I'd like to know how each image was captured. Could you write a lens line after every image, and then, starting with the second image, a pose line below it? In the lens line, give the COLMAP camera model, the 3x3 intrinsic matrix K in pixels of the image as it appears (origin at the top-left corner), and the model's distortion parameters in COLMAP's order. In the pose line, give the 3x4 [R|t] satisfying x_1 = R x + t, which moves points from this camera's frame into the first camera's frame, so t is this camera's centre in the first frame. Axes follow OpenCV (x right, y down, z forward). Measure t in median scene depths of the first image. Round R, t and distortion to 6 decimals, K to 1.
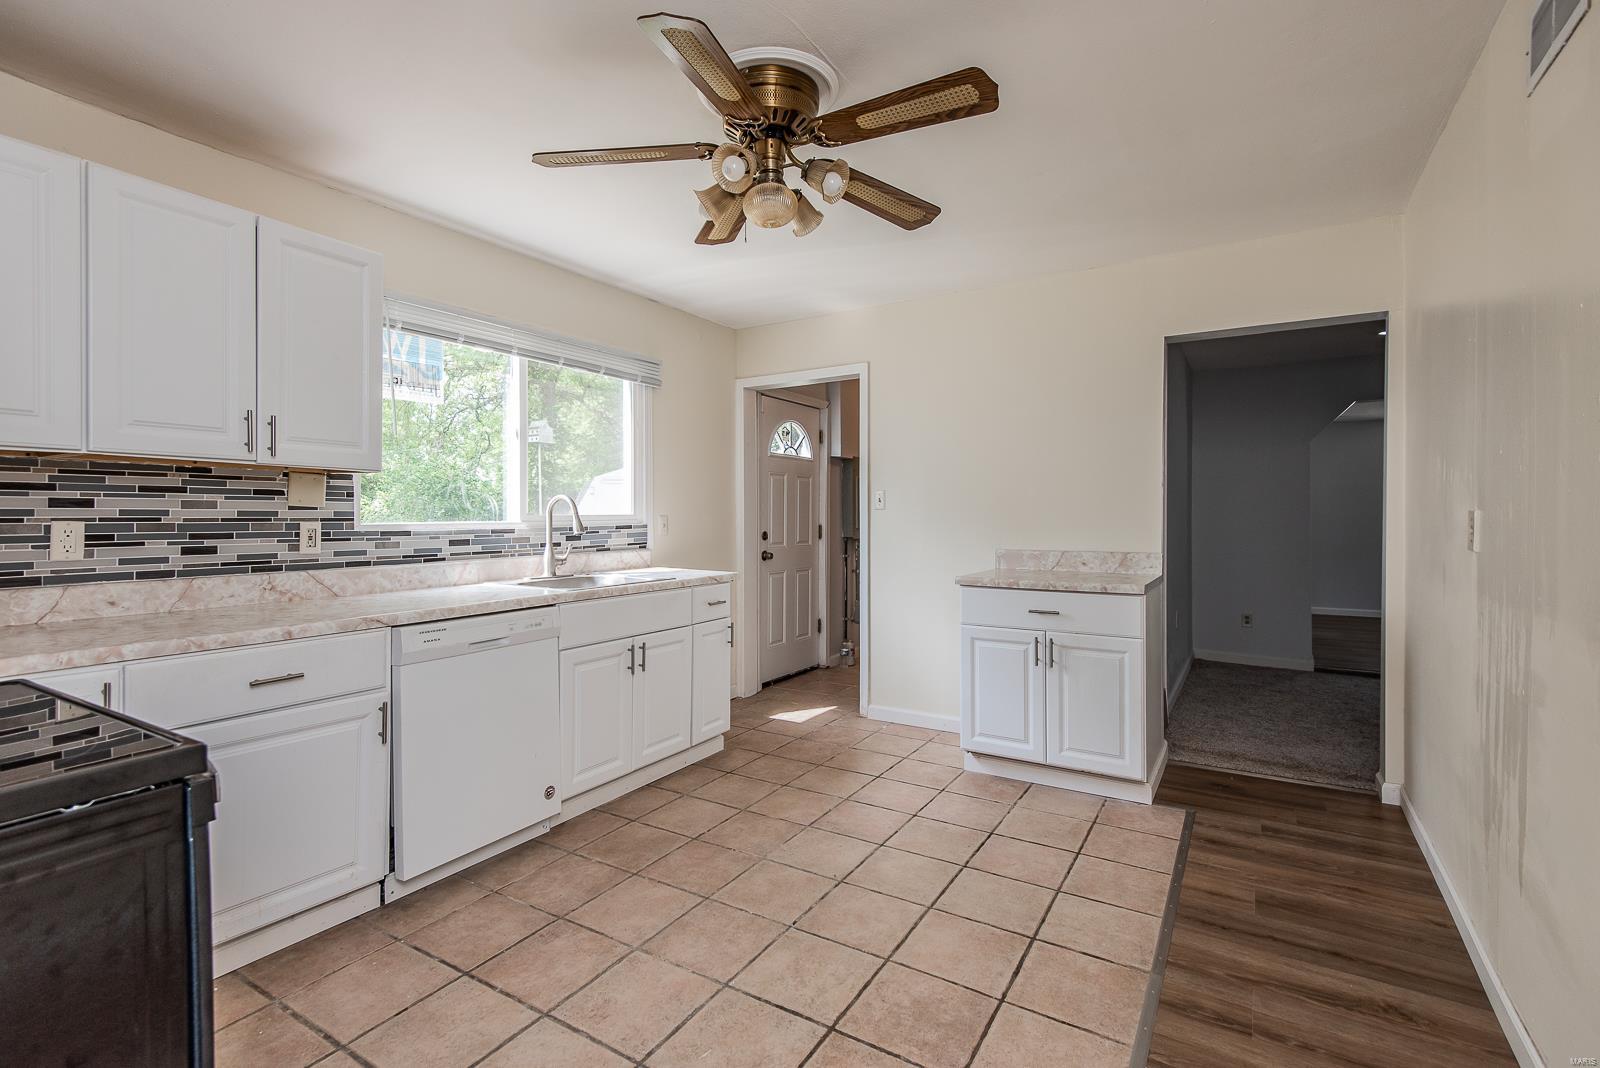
lens RADIAL K [[730.9, 0, 793.8], [0, 730.9, 511.1], [0, 0, 1]] dist [0.001395, 0.000049]
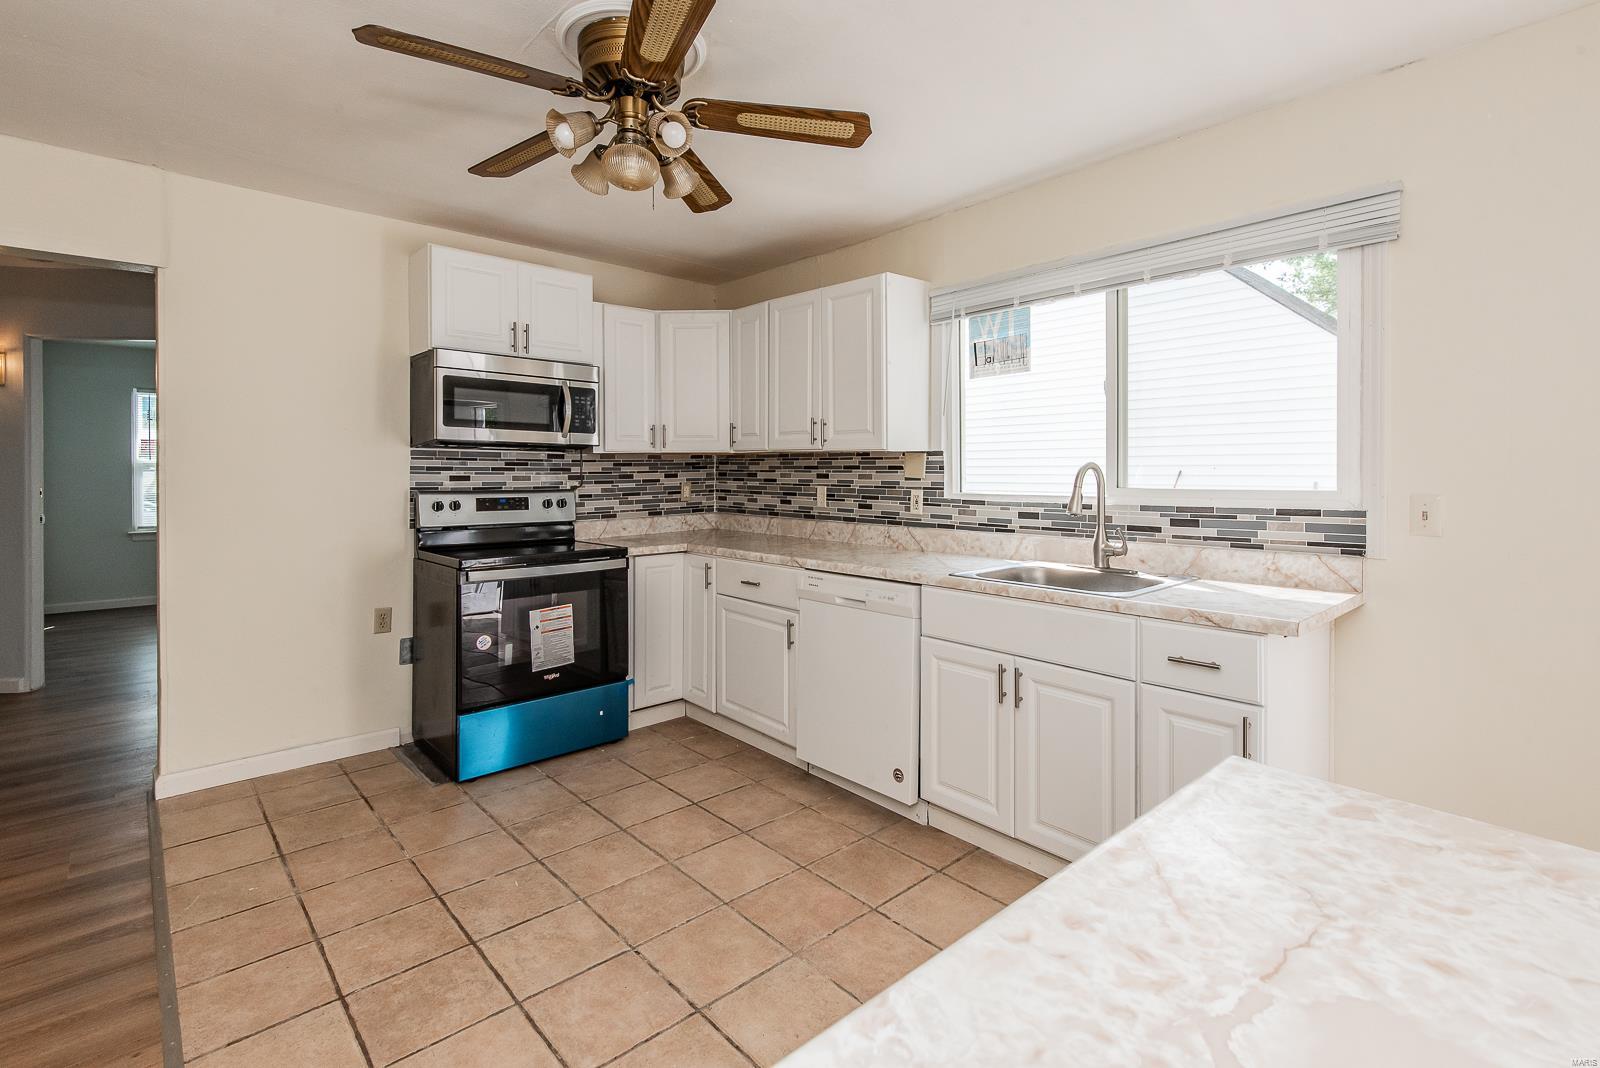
lens RADIAL K [[749.3, 0, 794.7], [0, 749.3, 473.5], [0, 0, 1]] dist [-0.000139, -0.000293]
pose [[-0.287908, 0.001289, -0.957657, 0.671845], [0.002240, 0.999997, 0.000672, -0.015311], [0.957656, -0.001952, -0.287910, 1.189672]]
